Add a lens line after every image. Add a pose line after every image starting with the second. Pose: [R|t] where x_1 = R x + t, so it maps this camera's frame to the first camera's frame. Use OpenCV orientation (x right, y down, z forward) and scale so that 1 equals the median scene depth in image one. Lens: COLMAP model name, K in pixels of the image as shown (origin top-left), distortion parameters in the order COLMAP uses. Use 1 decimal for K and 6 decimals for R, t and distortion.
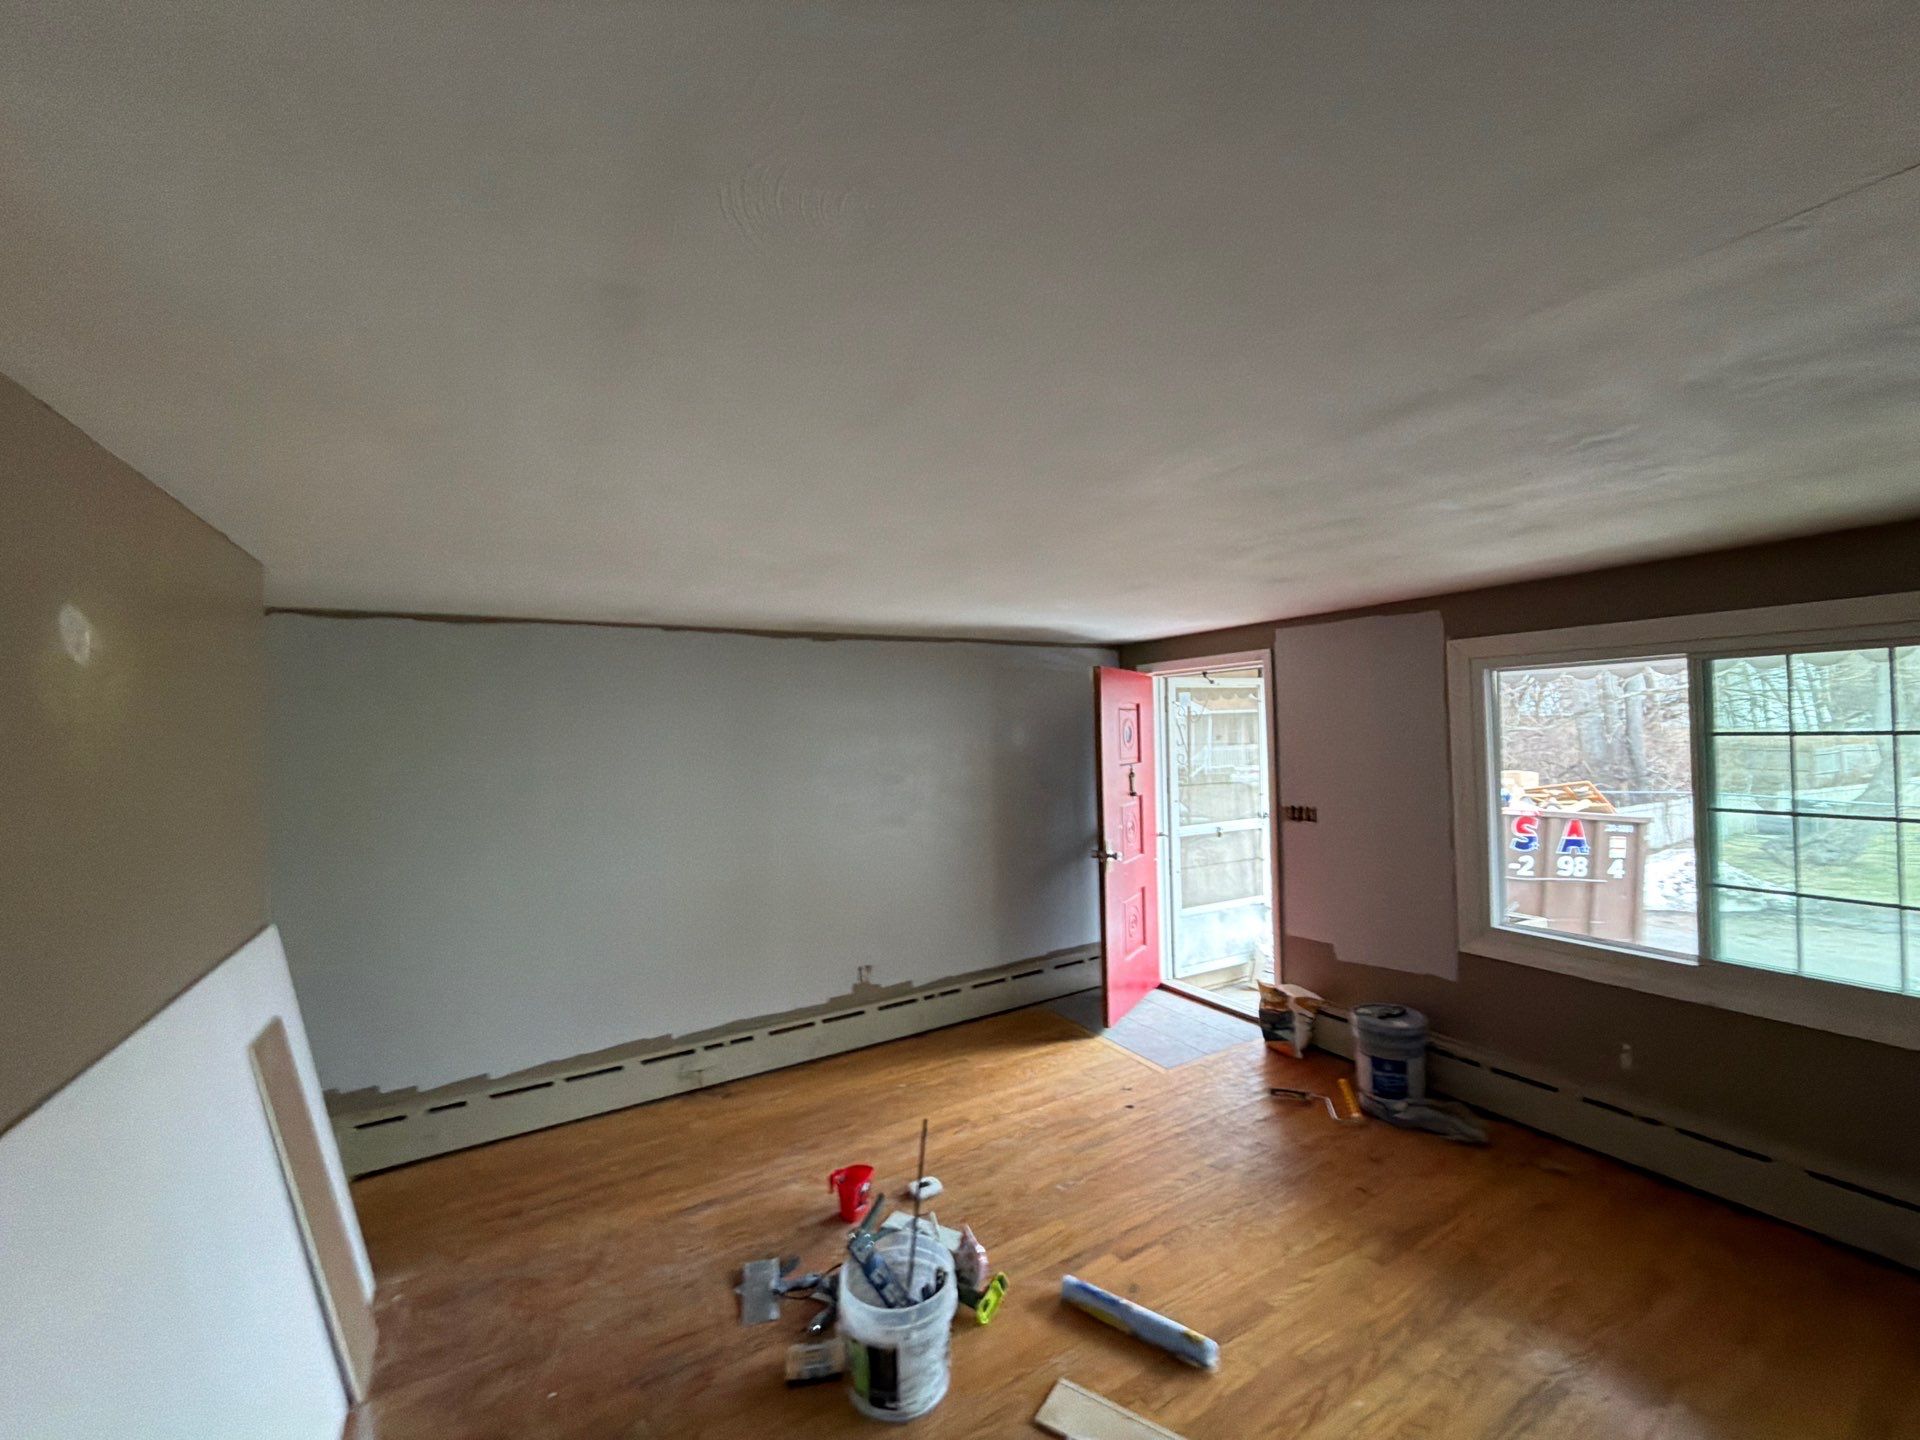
lens RADIAL K [[760.3, 0, 960.0], [0, 760.3, 720.0], [0, 0, 1]] dist [-0.004673, -0.000452]
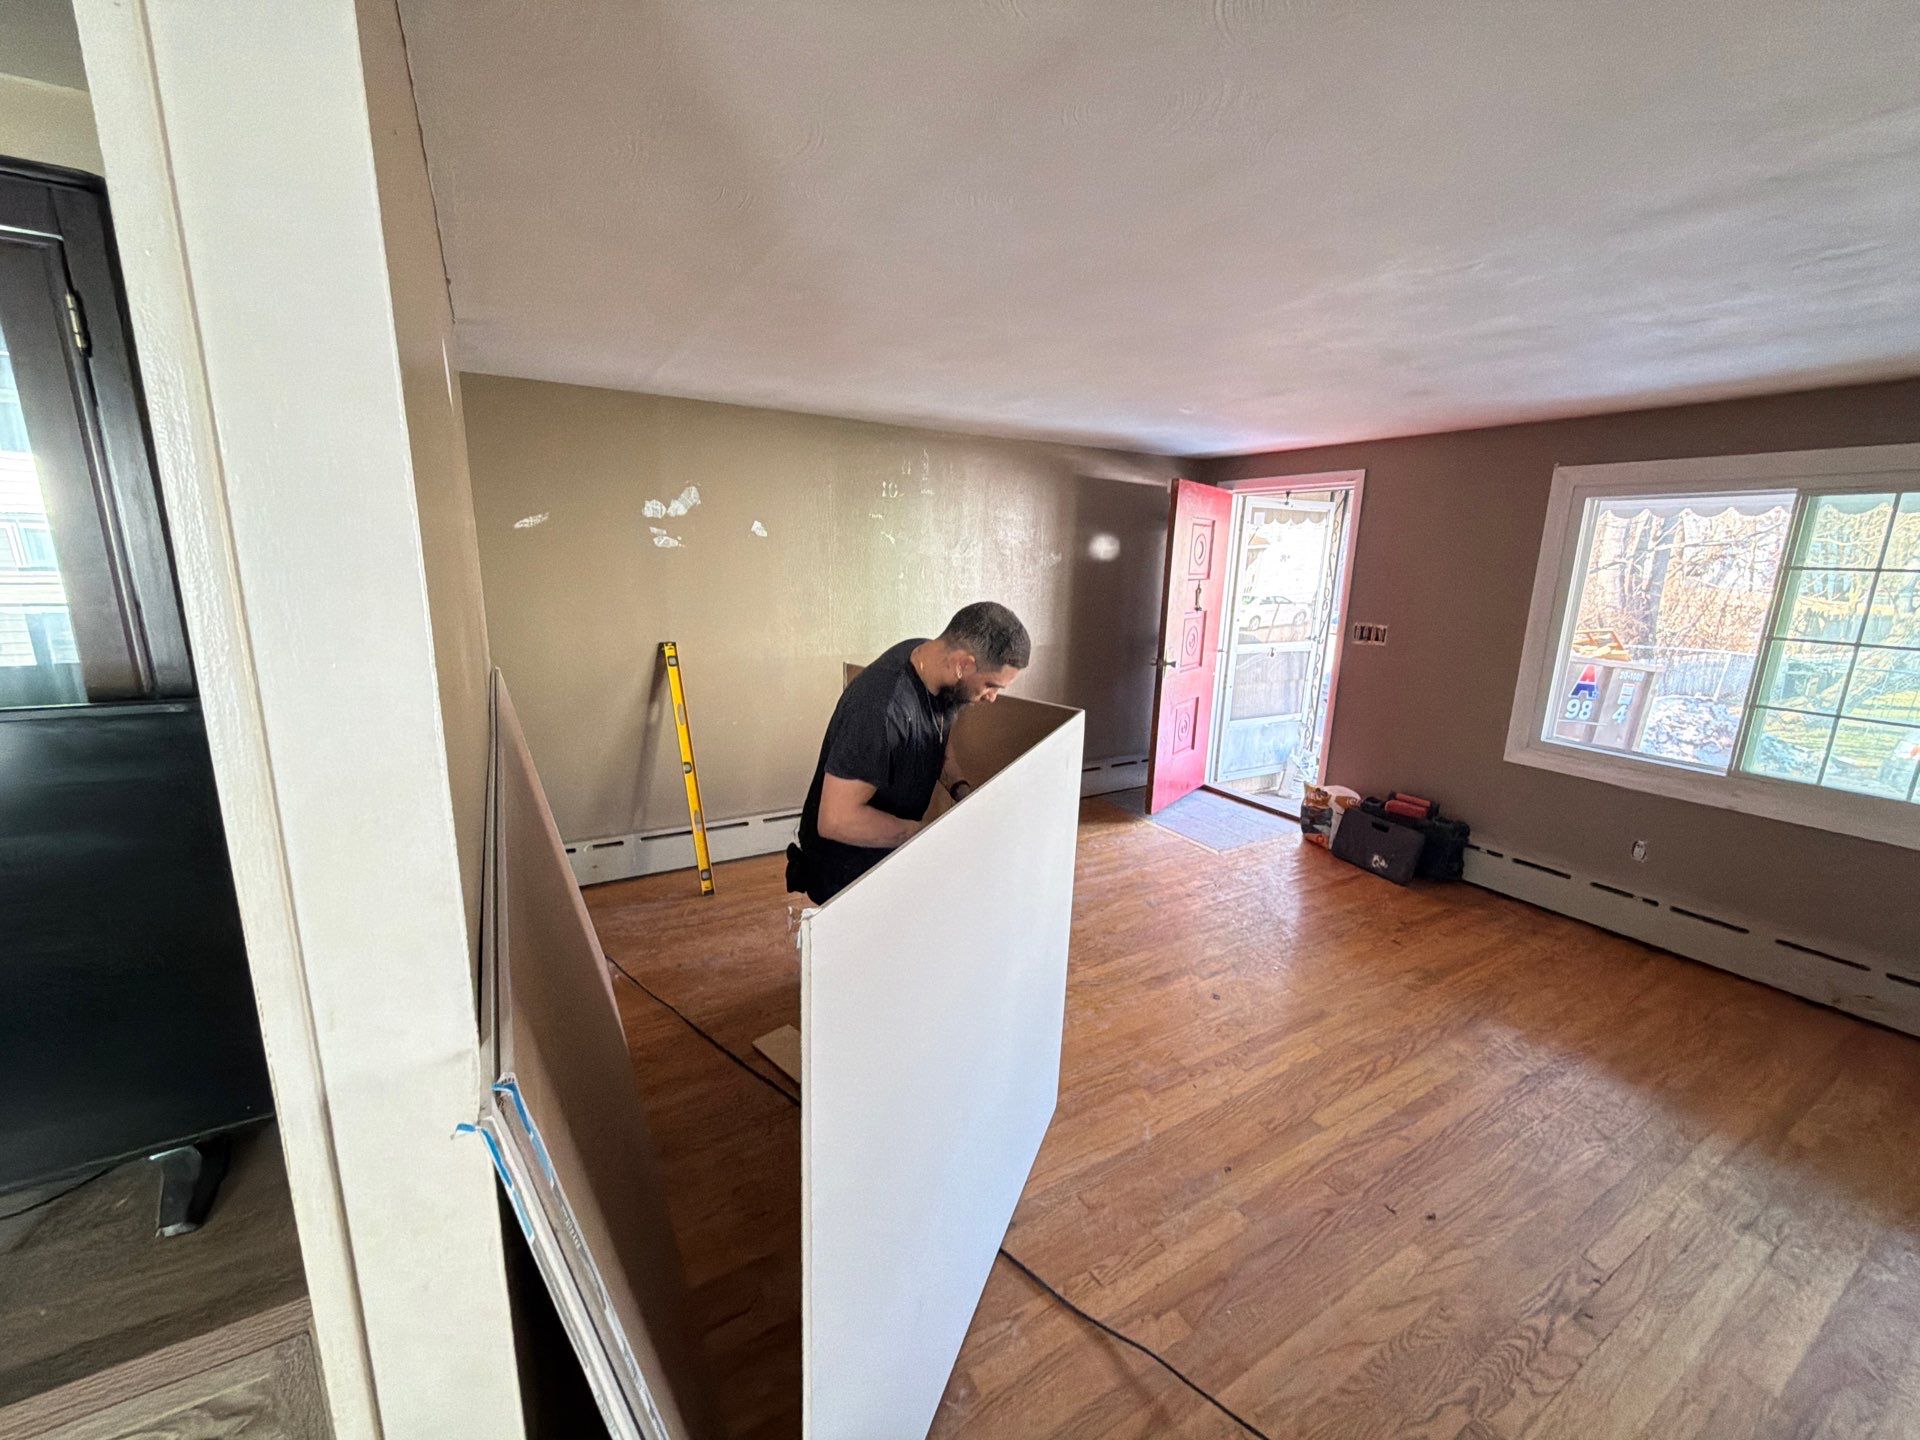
lens RADIAL K [[760.3, 0, 960.0], [0, 760.3, 720.0], [0, 0, 1]] dist [-0.004673, -0.000452]
pose [[0.998735, 0.049557, 0.008553, -0.124131], [-0.050204, 0.972588, 0.227053, 0.029146], [0.002934, -0.227195, 0.973845, -0.058310]]
